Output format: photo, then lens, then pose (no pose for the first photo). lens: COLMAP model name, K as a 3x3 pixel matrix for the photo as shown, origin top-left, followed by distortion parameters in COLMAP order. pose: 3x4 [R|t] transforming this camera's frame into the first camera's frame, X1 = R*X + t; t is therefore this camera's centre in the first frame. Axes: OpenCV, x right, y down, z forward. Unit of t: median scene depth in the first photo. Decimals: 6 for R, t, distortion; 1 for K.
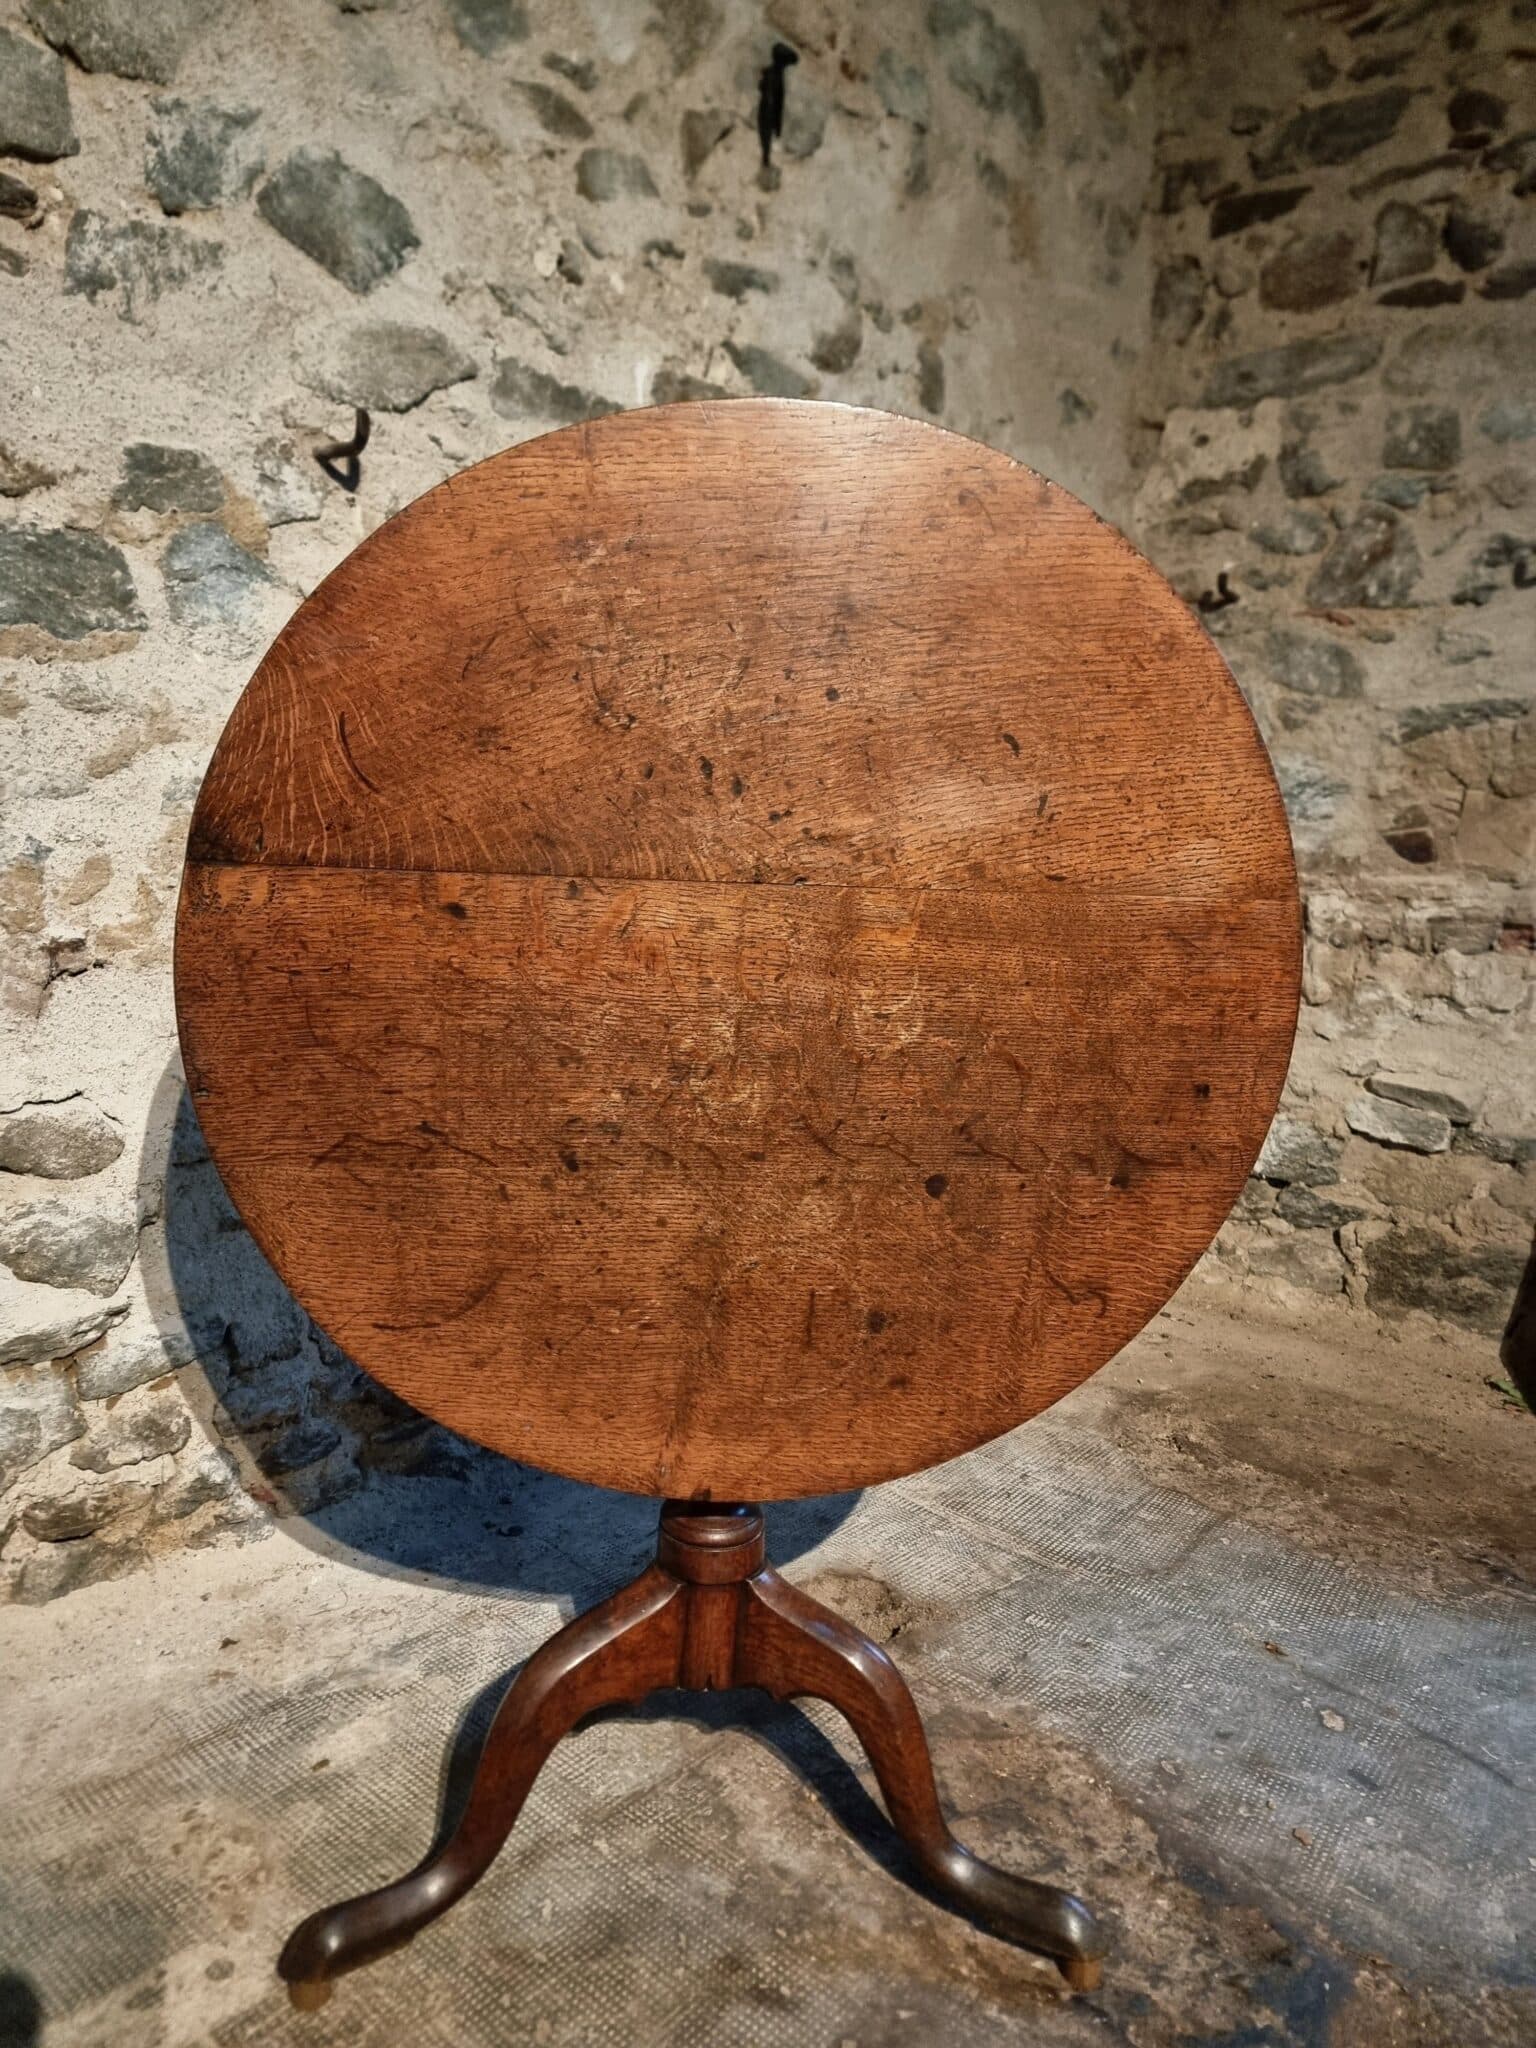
lens RADIAL K [[1436.6, 0, 735.9], [0, 1436.6, 1040.9], [0, 0, 1]] dist [0.078462, -0.062909]
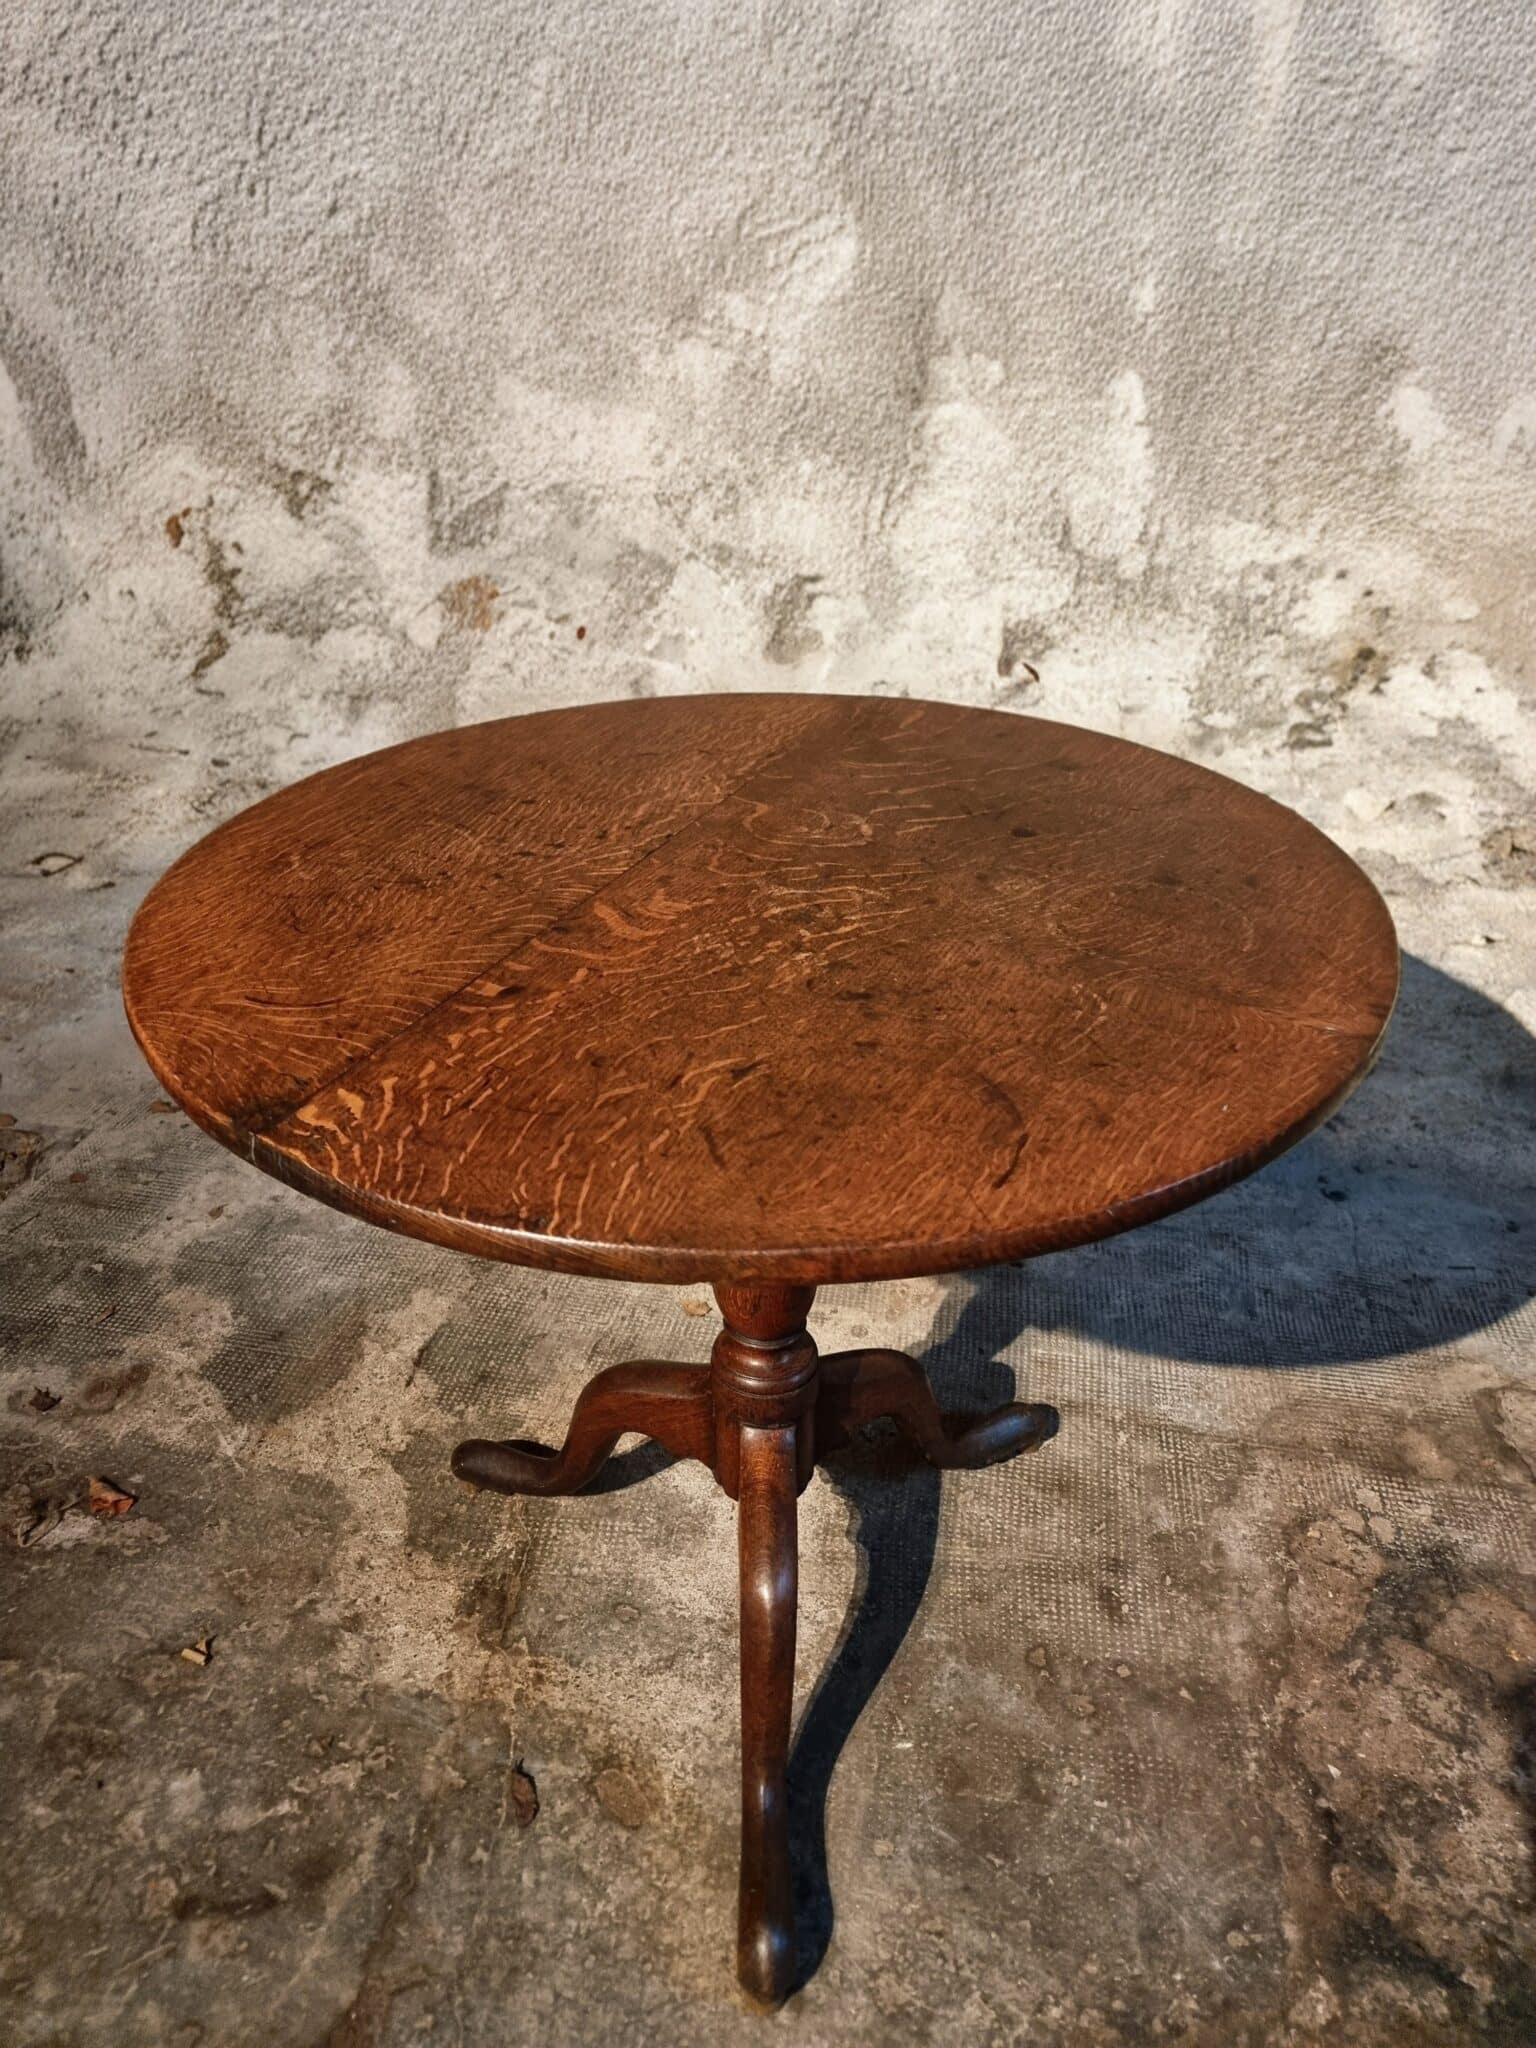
lens RADIAL K [[1452.9, 0, 738.0], [0, 1452.9, 991.4], [0, 0, 1]] dist [0.062454, -0.046950]
pose [[0.525253, 0.384163, -0.759294, 0.429174], [-0.113235, 0.915913, 0.385072, -0.182902], [0.843378, -0.116282, 0.524587, 0.109719]]
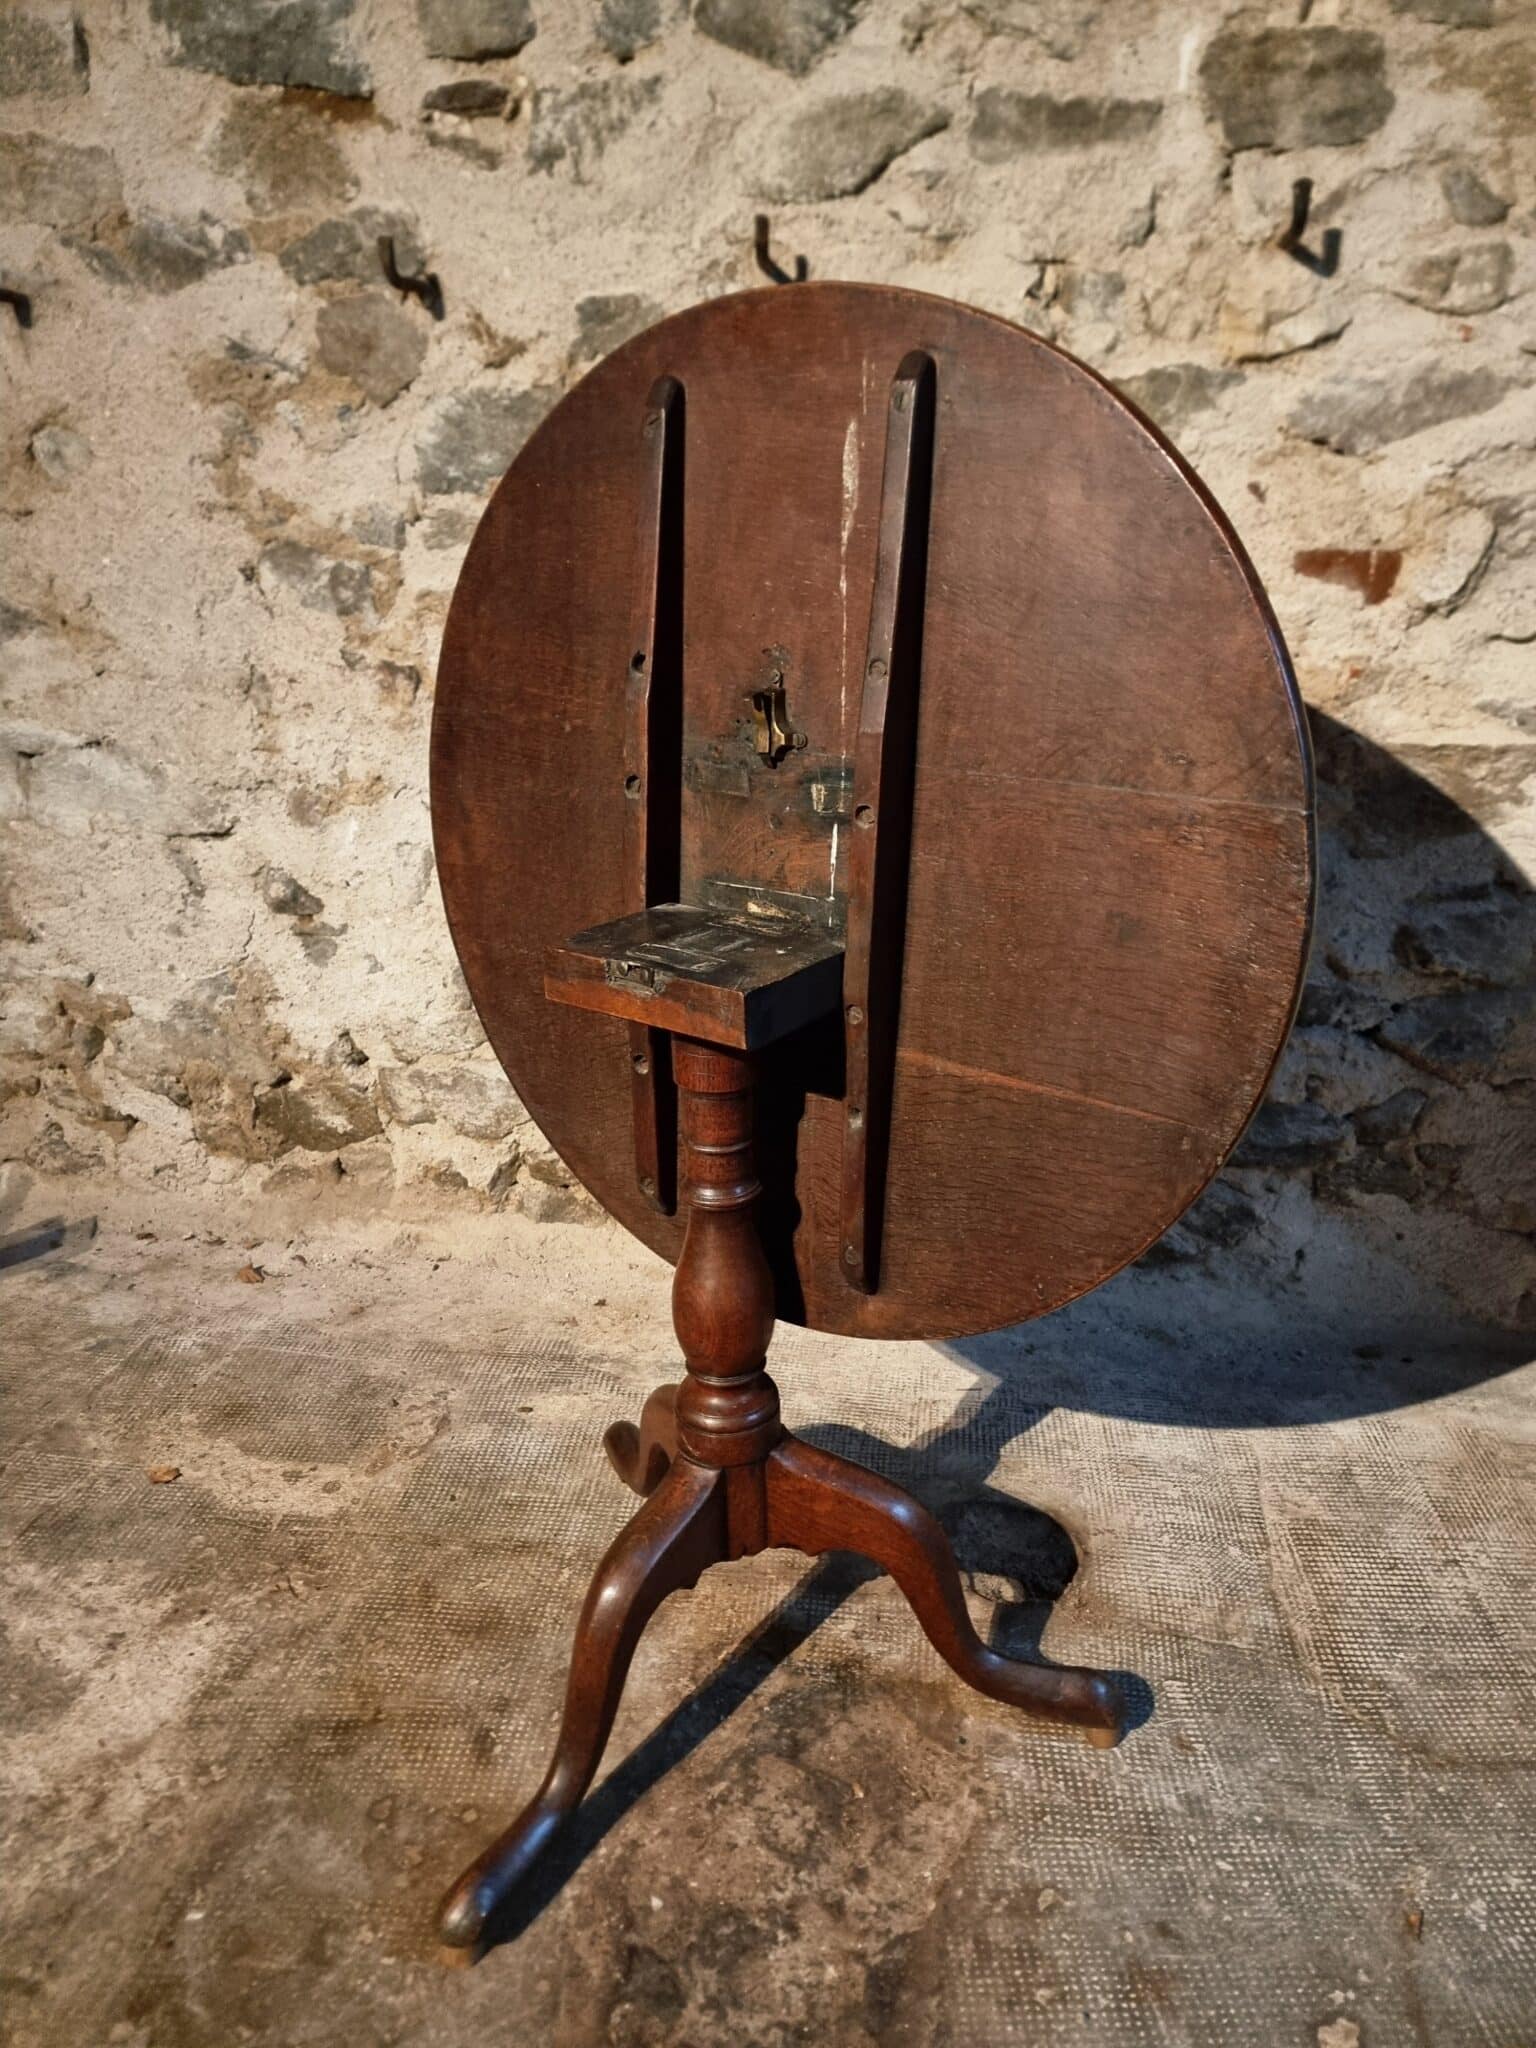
lens RADIAL K [[1436.6, 0, 769.9], [0, 1436.6, 1013.3], [0, 0, 1]] dist [0.078462, -0.062909]
pose [[0.590935, 0.245218, -0.768547, 0.643818], [-0.103621, 0.967863, 0.229139, -0.135445], [0.800037, -0.055769, 0.597354, 0.379602]]
